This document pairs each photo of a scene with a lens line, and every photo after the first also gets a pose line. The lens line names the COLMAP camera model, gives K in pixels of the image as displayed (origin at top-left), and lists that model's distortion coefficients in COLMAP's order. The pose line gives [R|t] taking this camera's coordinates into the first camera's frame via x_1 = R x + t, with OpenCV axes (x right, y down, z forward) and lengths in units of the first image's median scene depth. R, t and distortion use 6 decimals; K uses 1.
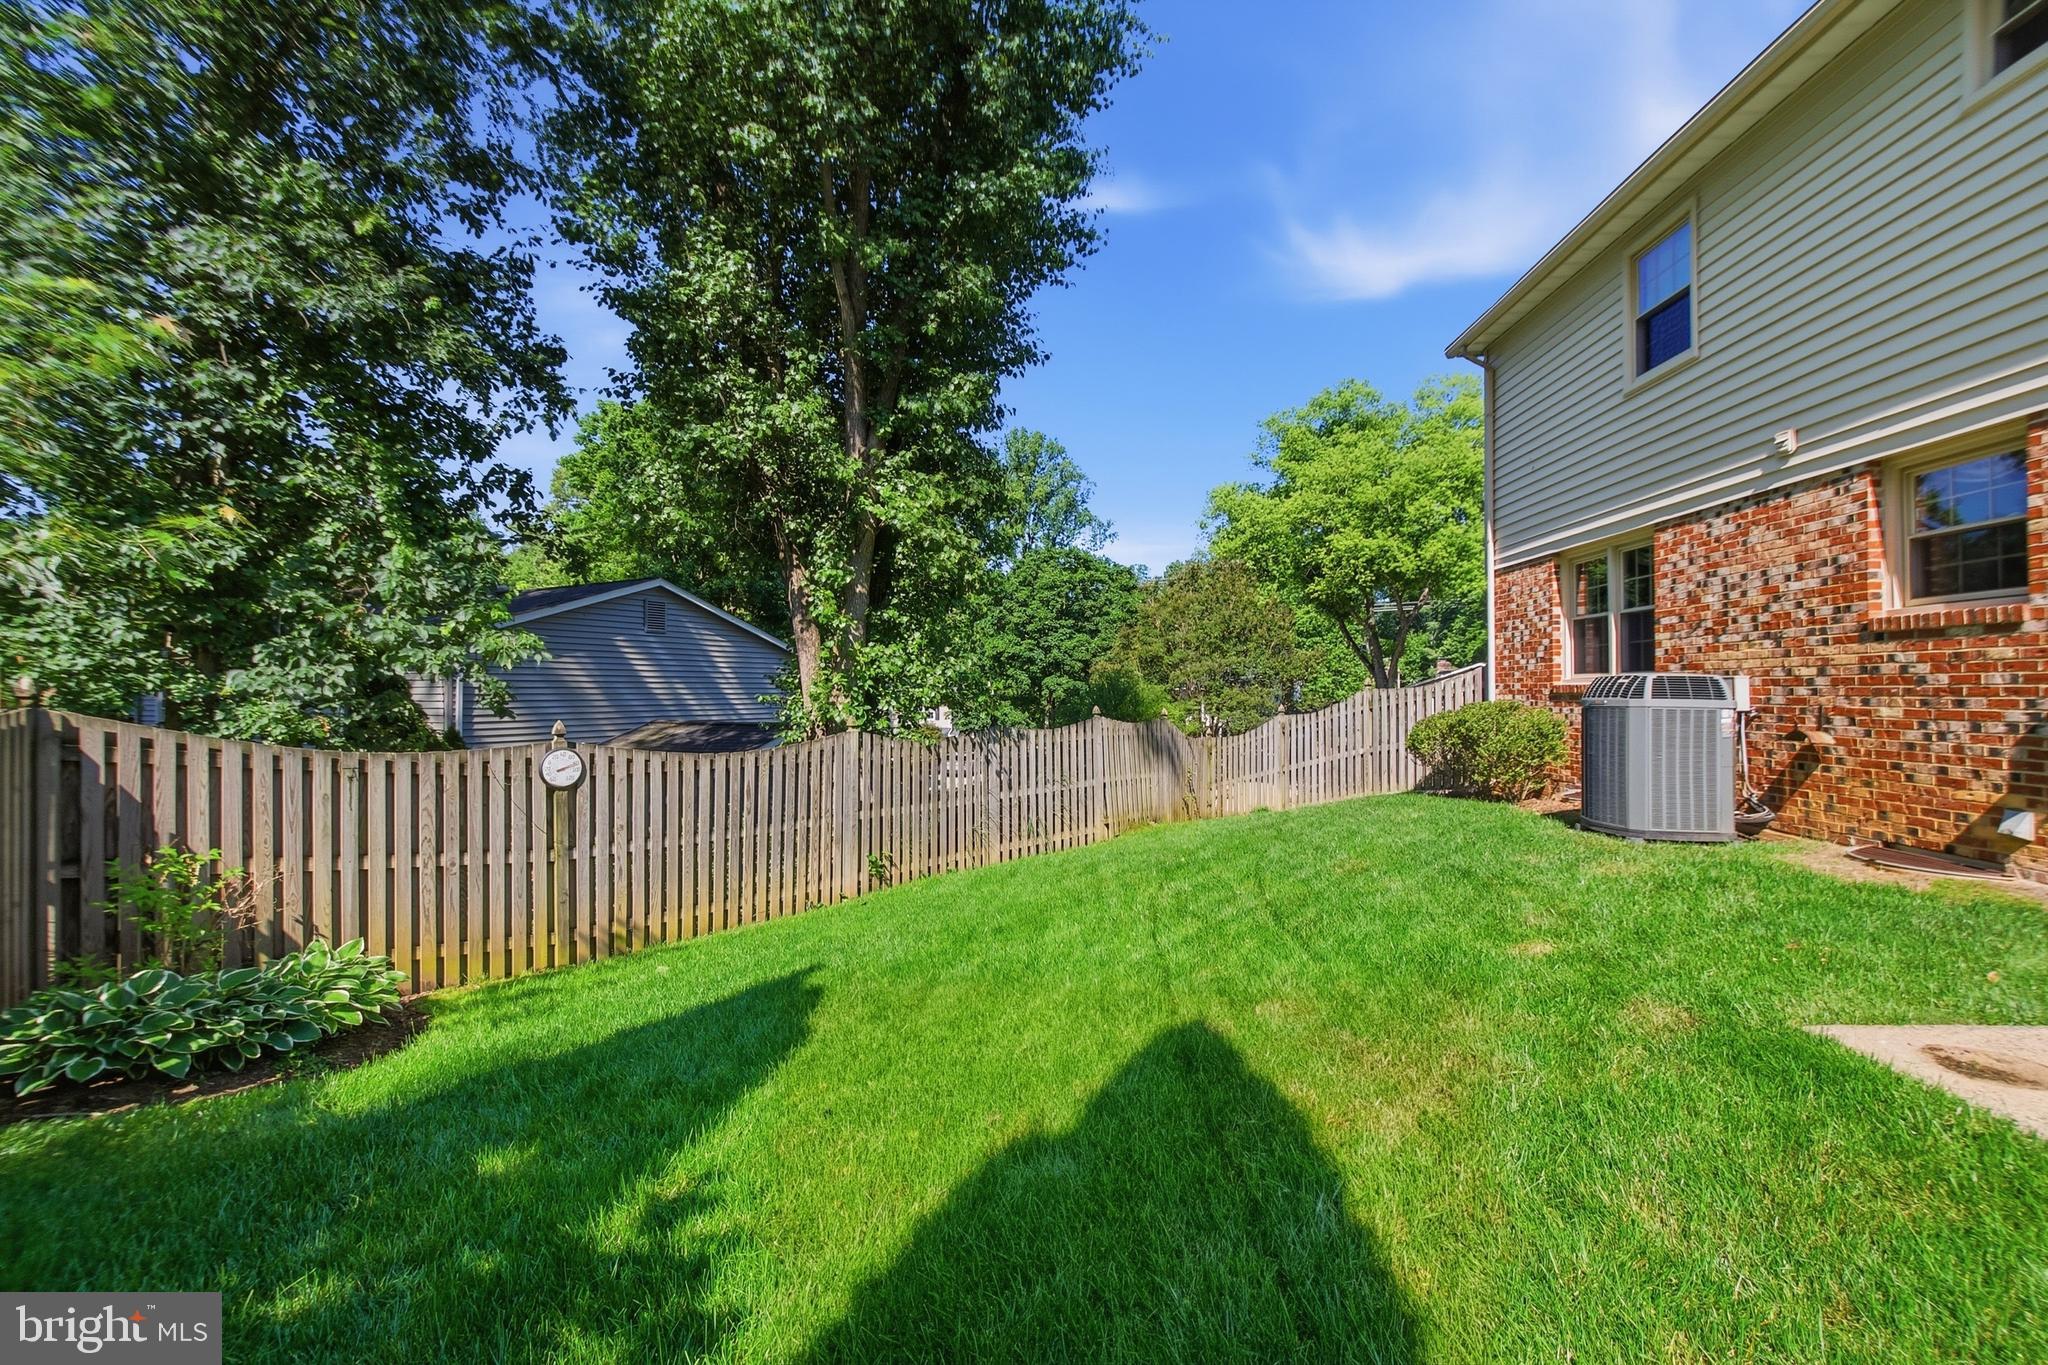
lens RADIAL K [[904.9, 0, 1047.7], [0, 904.9, 682.4], [0, 0, 1]] dist [0.001842, -0.000302]
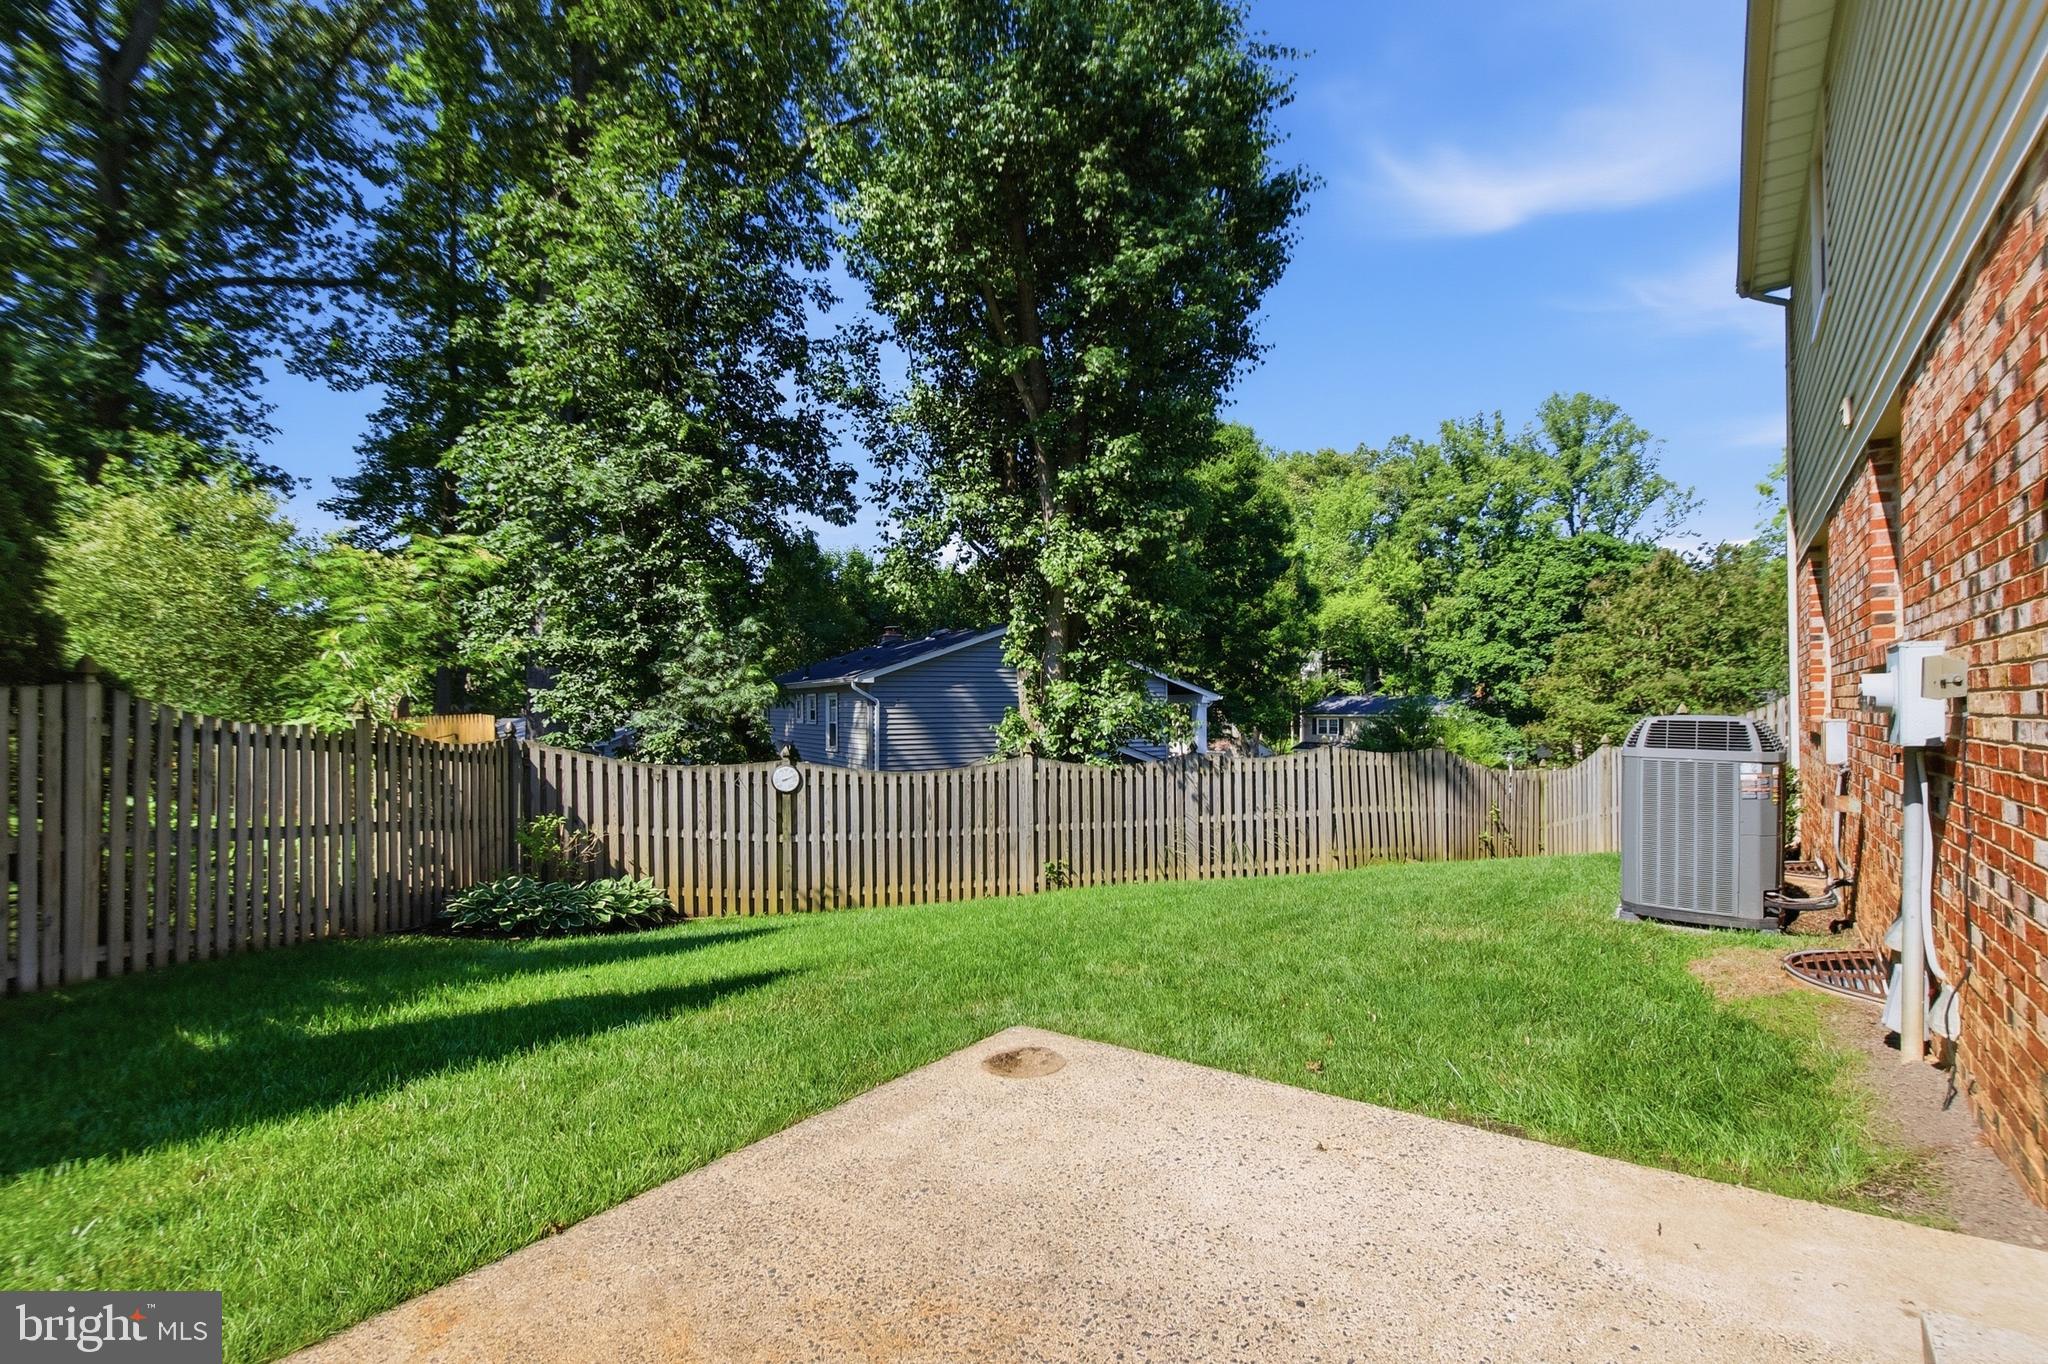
lens RADIAL K [[927.6, 0, 1024.5], [0, 927.6, 705.3], [0, 0, 1]] dist [0.002308, -0.000060]
pose [[0.833137, -0.004685, -0.553046, 0.613763], [0.010467, 0.999919, 0.007297, -0.030794], [0.552967, -0.011868, 0.833119, -0.028886]]
